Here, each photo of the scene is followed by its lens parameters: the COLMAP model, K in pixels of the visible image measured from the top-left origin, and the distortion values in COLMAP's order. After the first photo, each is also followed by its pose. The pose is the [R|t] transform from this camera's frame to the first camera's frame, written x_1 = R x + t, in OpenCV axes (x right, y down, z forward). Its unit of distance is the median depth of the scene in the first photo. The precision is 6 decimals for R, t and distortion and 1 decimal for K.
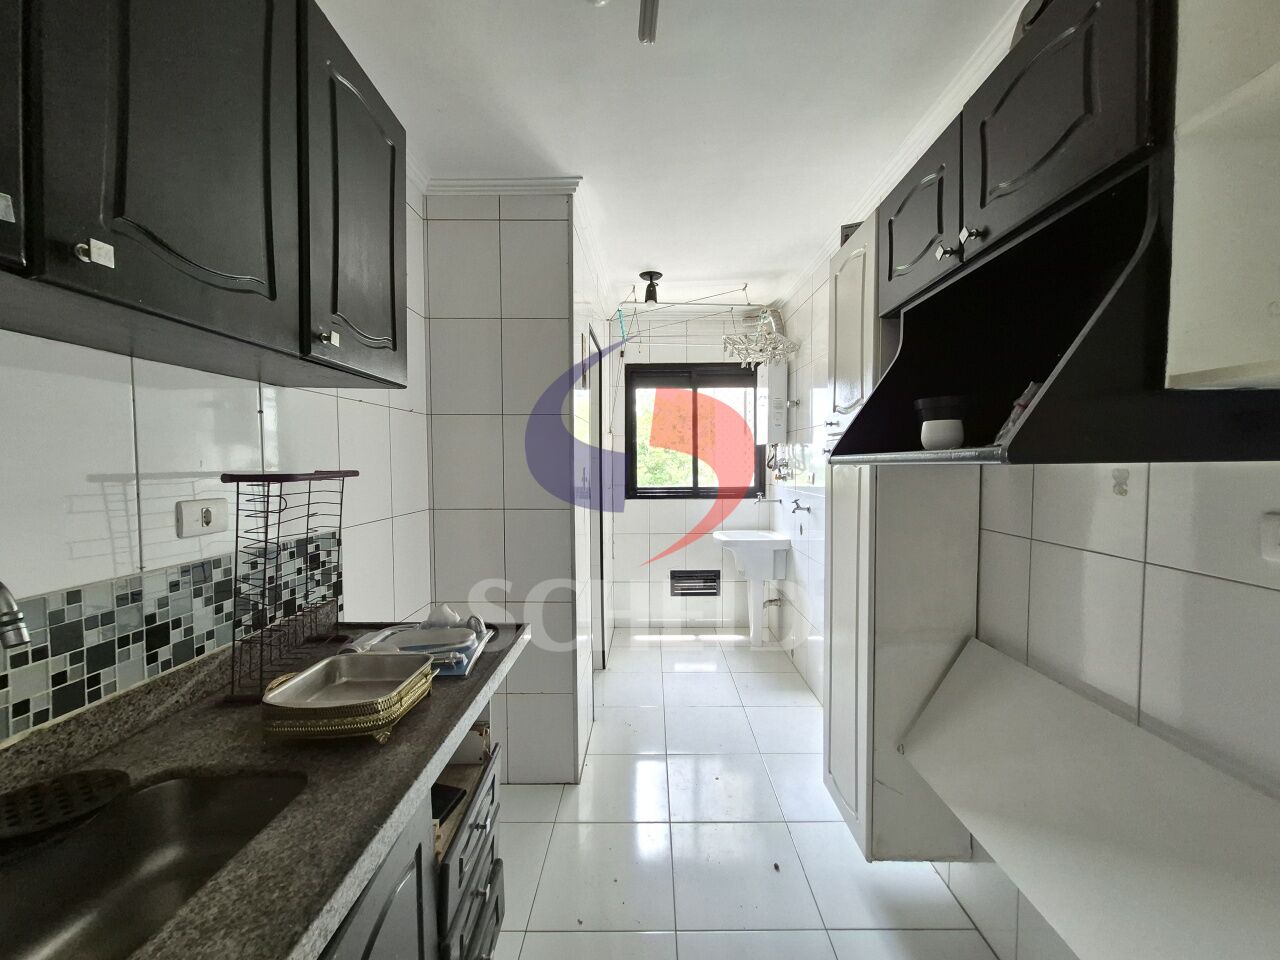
lens RADIAL K [[500.5, 0, 647.8], [0, 500.5, 483.2], [0, 0, 1]] dist [0.004619, -0.002967]
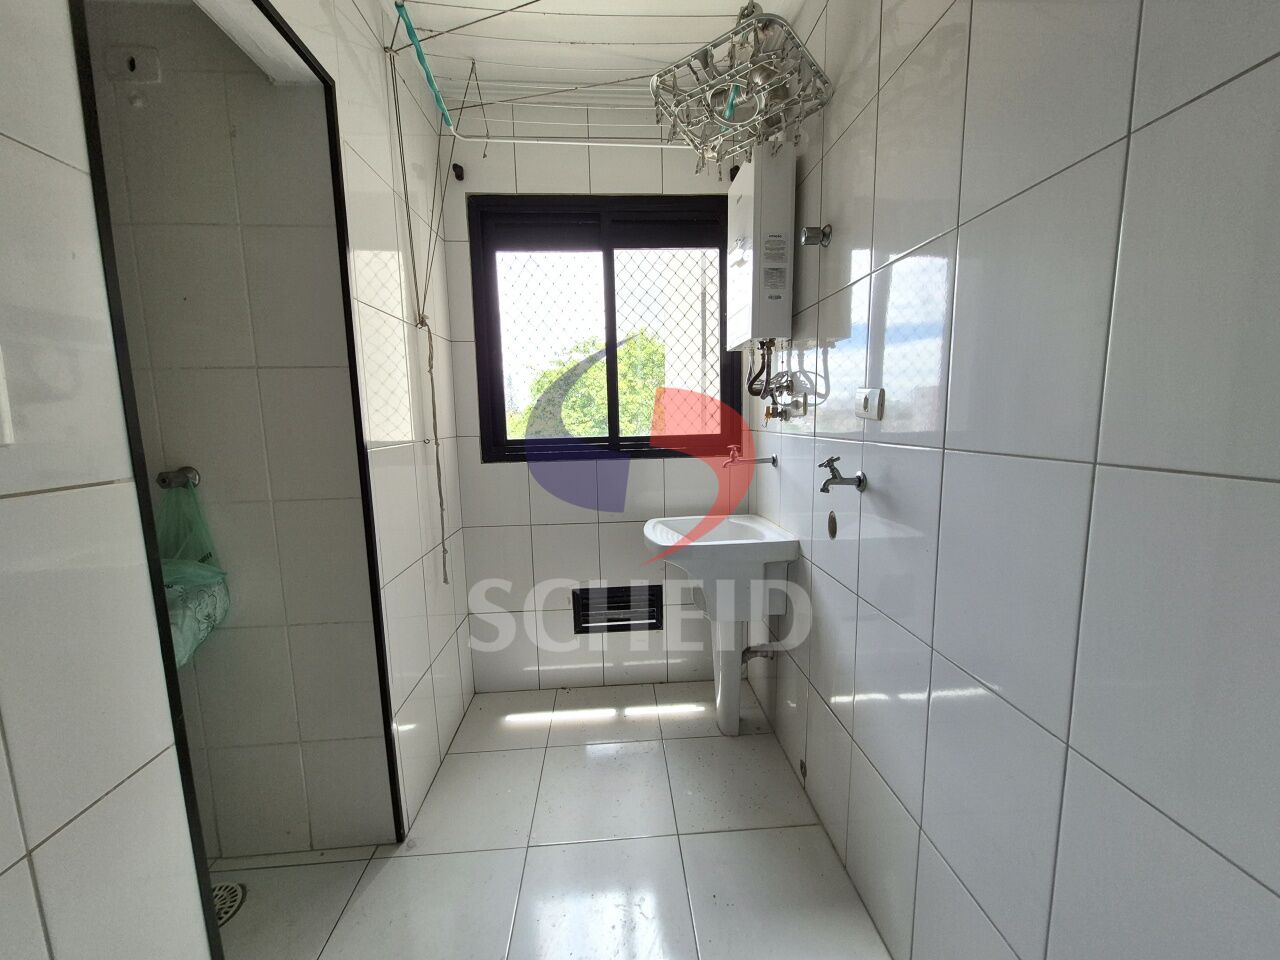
lens RADIAL K [[500.5, 0, 647.8], [0, 500.5, 483.2], [0, 0, 1]] dist [0.004619, -0.002967]
pose [[0.995576, -0.027226, 0.089927, 0.086288], [0.019263, 0.995912, 0.088253, 0.010388], [-0.091962, -0.086130, 0.992031, 0.477394]]
